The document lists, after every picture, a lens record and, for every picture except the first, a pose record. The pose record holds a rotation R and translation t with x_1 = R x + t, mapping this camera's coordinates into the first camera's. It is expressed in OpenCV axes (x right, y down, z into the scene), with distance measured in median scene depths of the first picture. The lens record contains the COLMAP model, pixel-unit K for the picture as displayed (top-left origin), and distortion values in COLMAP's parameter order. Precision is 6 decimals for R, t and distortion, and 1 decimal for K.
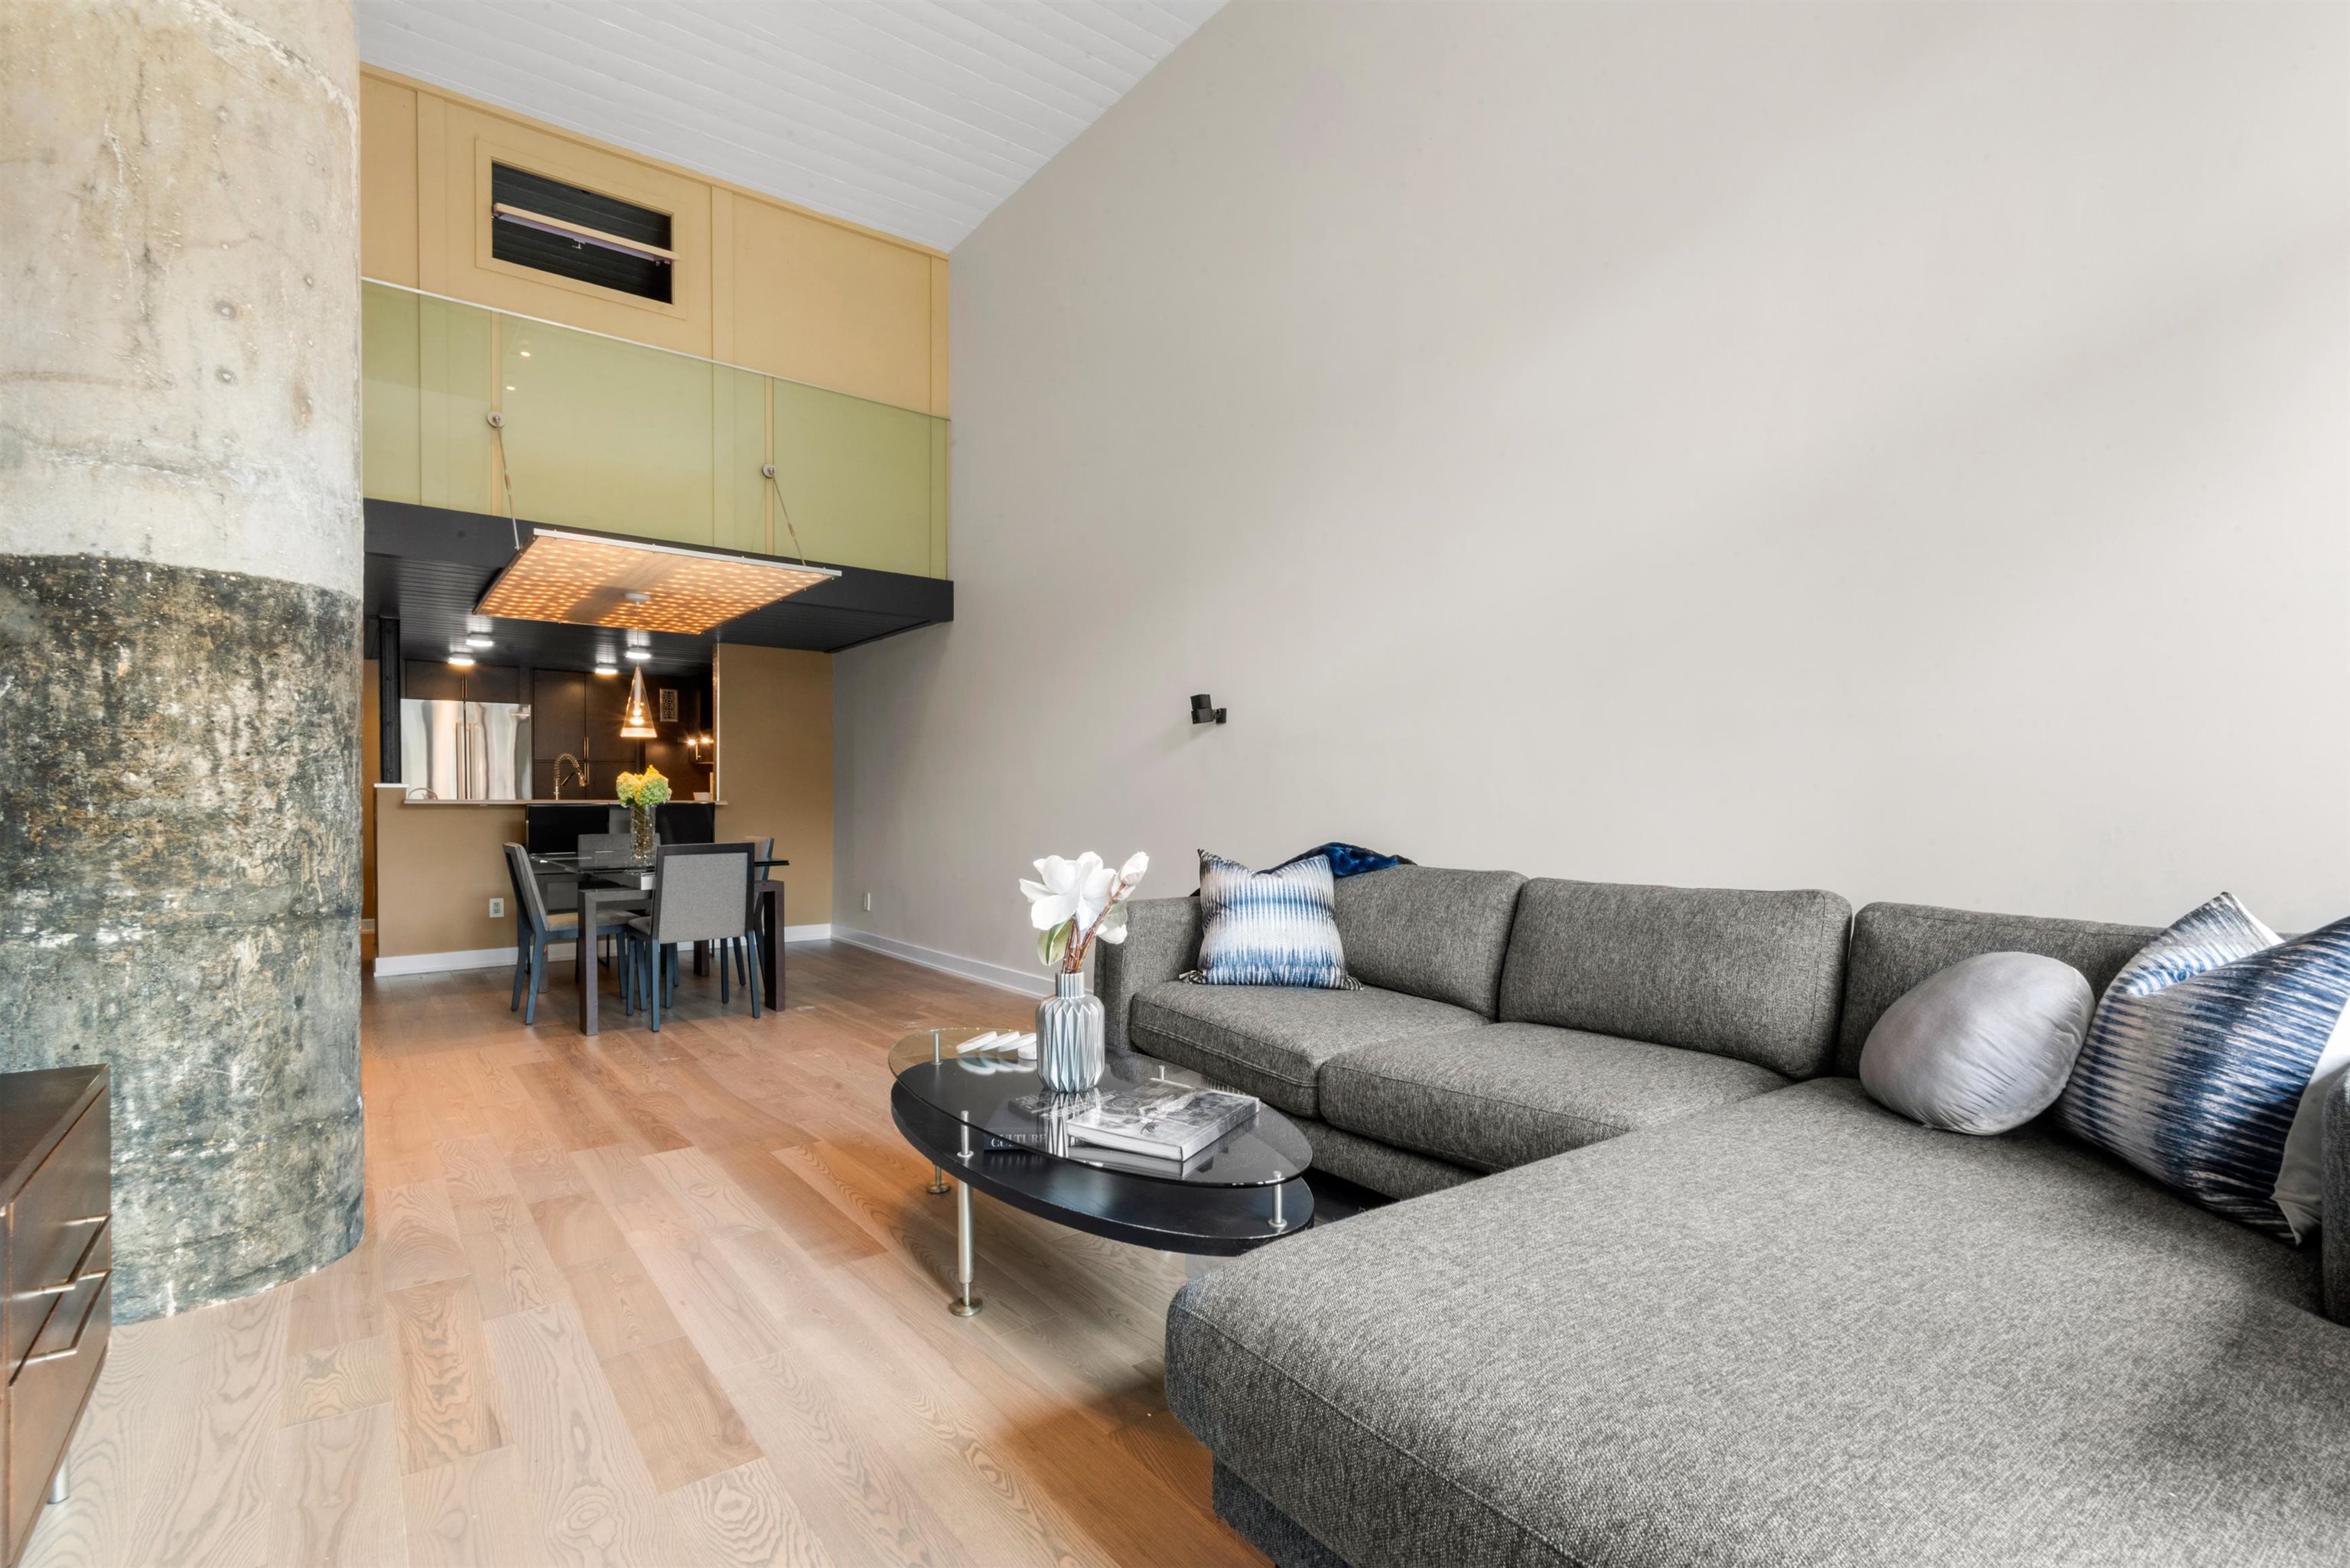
lens RADIAL K [[1093.9, 0, 1183.6], [0, 1093.9, 815.2], [0, 0, 1]] dist [0.022386, -0.013648]
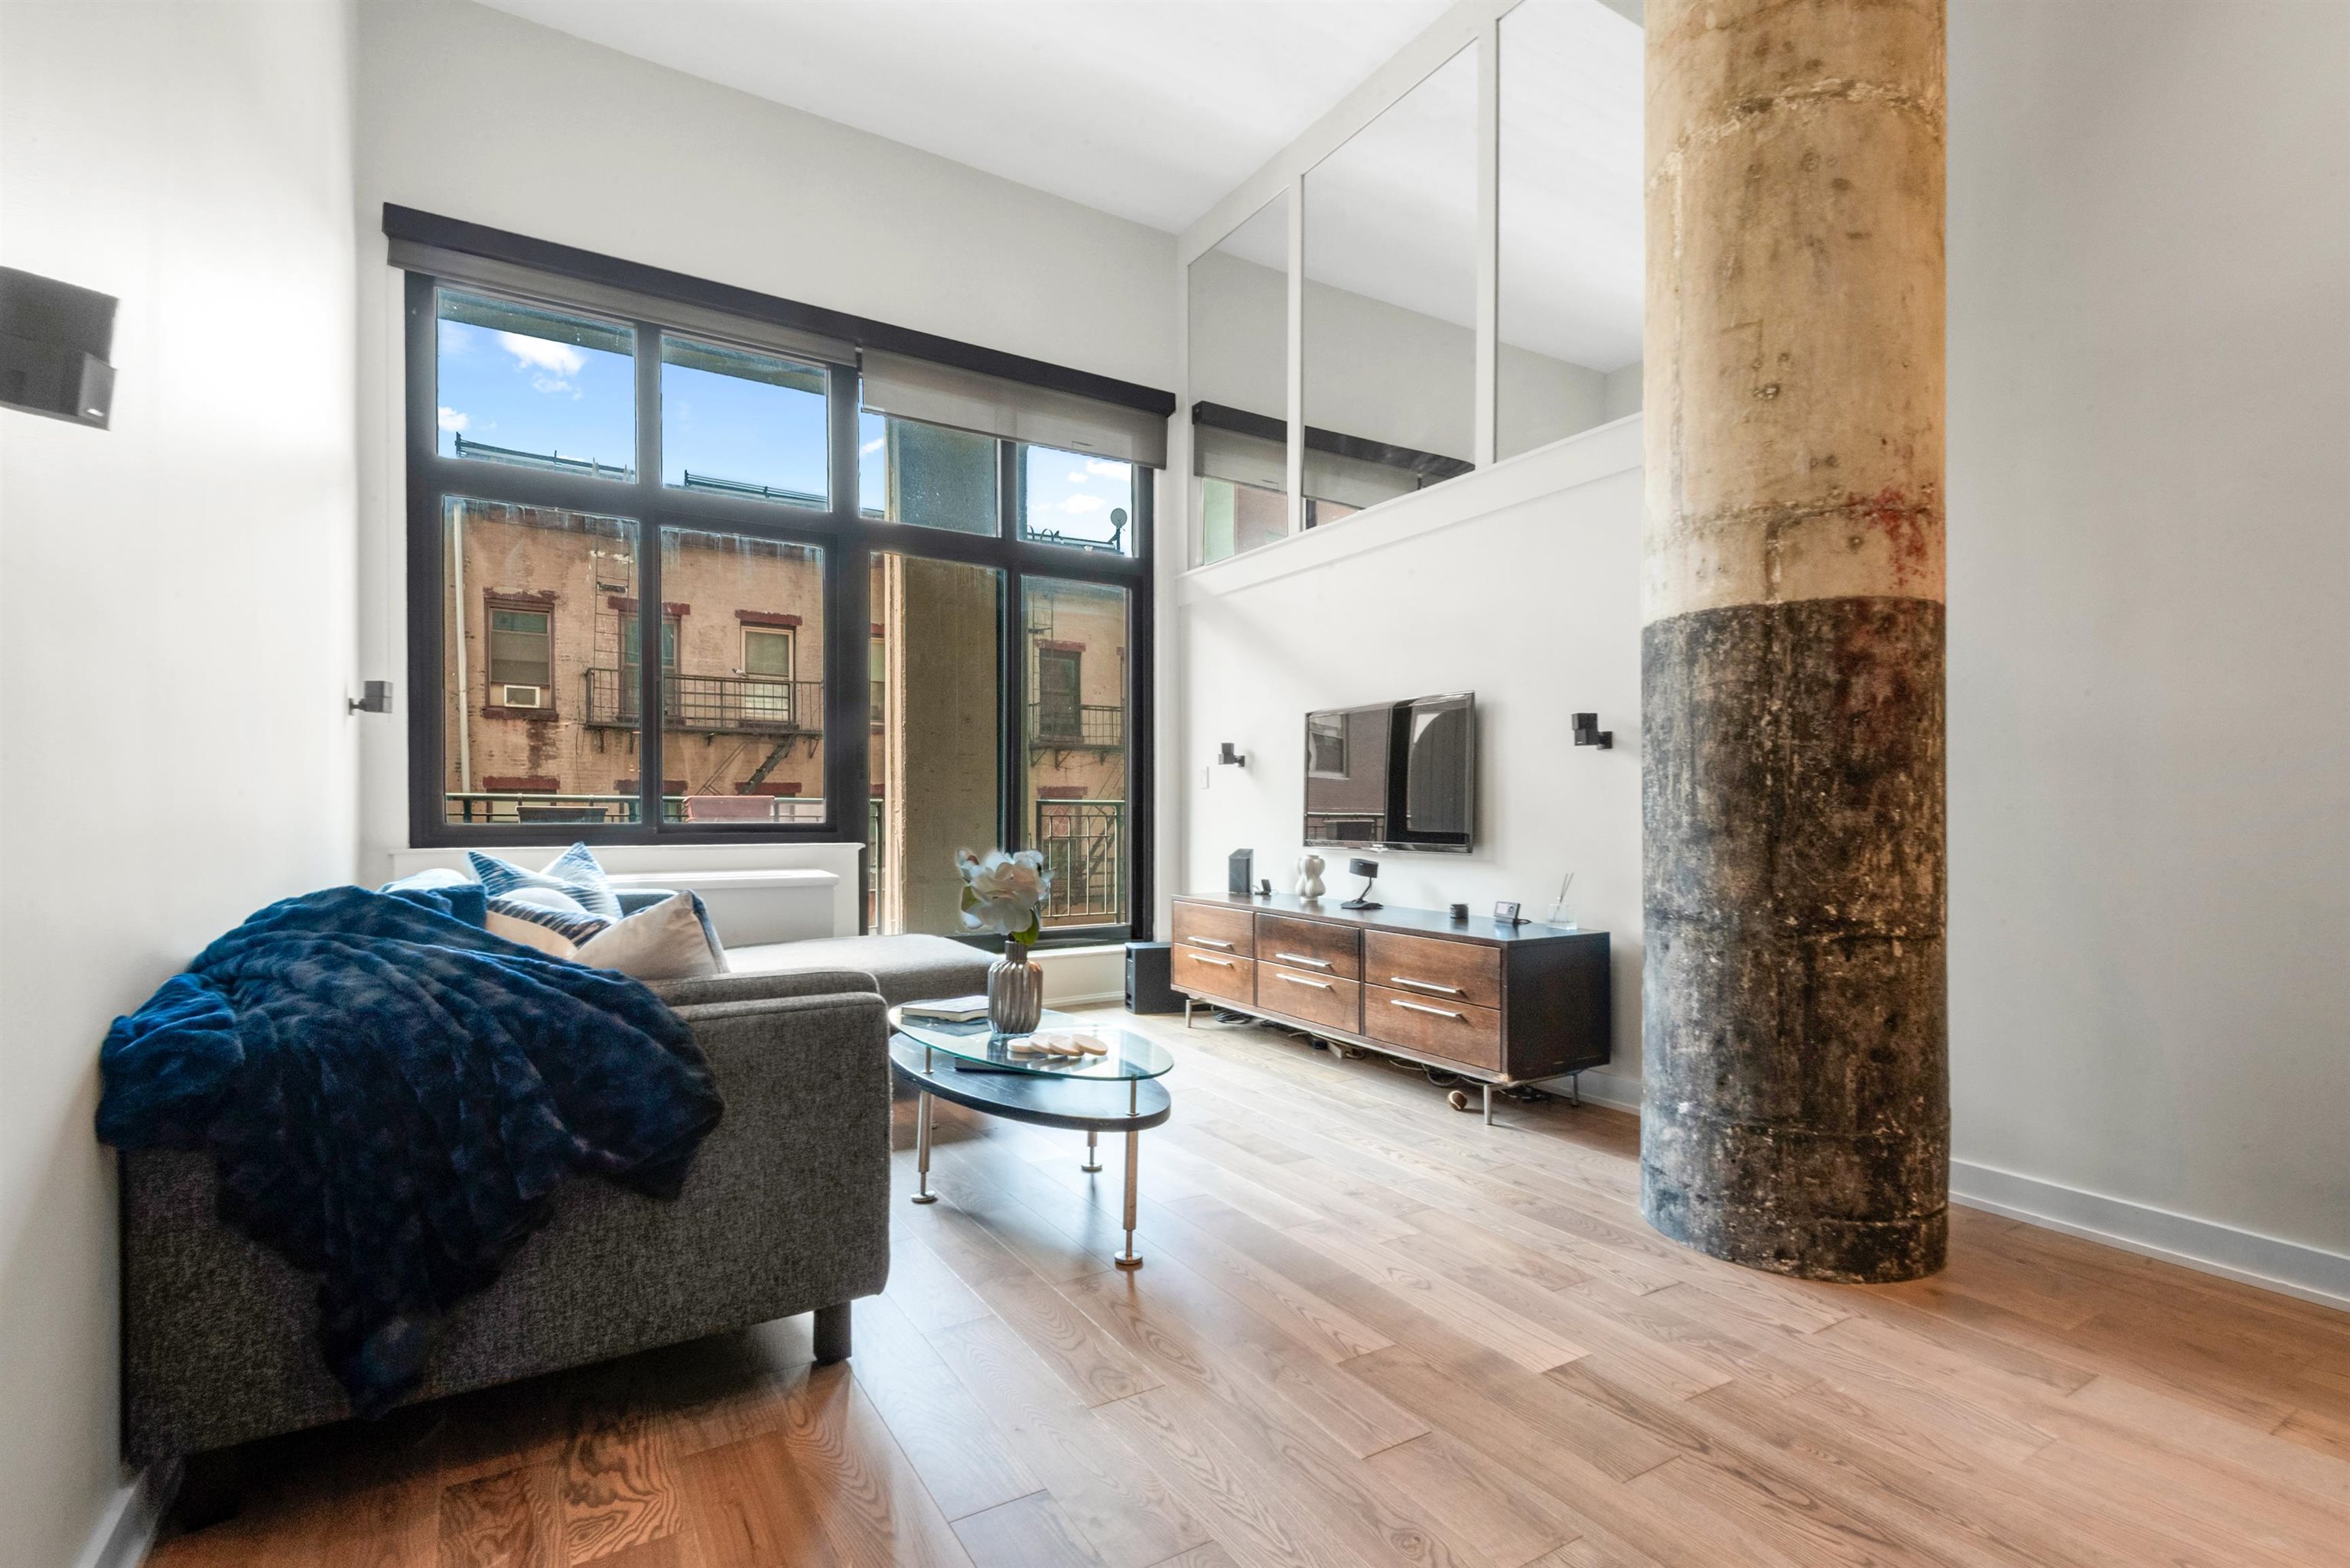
lens RADIAL K [[1093.9, 0, 1183.6], [0, 1093.9, 815.2], [0, 0, 1]] dist [0.022386, -0.013648]
pose [[-0.995727, -0.003059, 0.092297, -0.413371], [-0.001571, 0.999868, 0.016194, -0.026947], [-0.092334, 0.015980, -0.995600, 2.220120]]
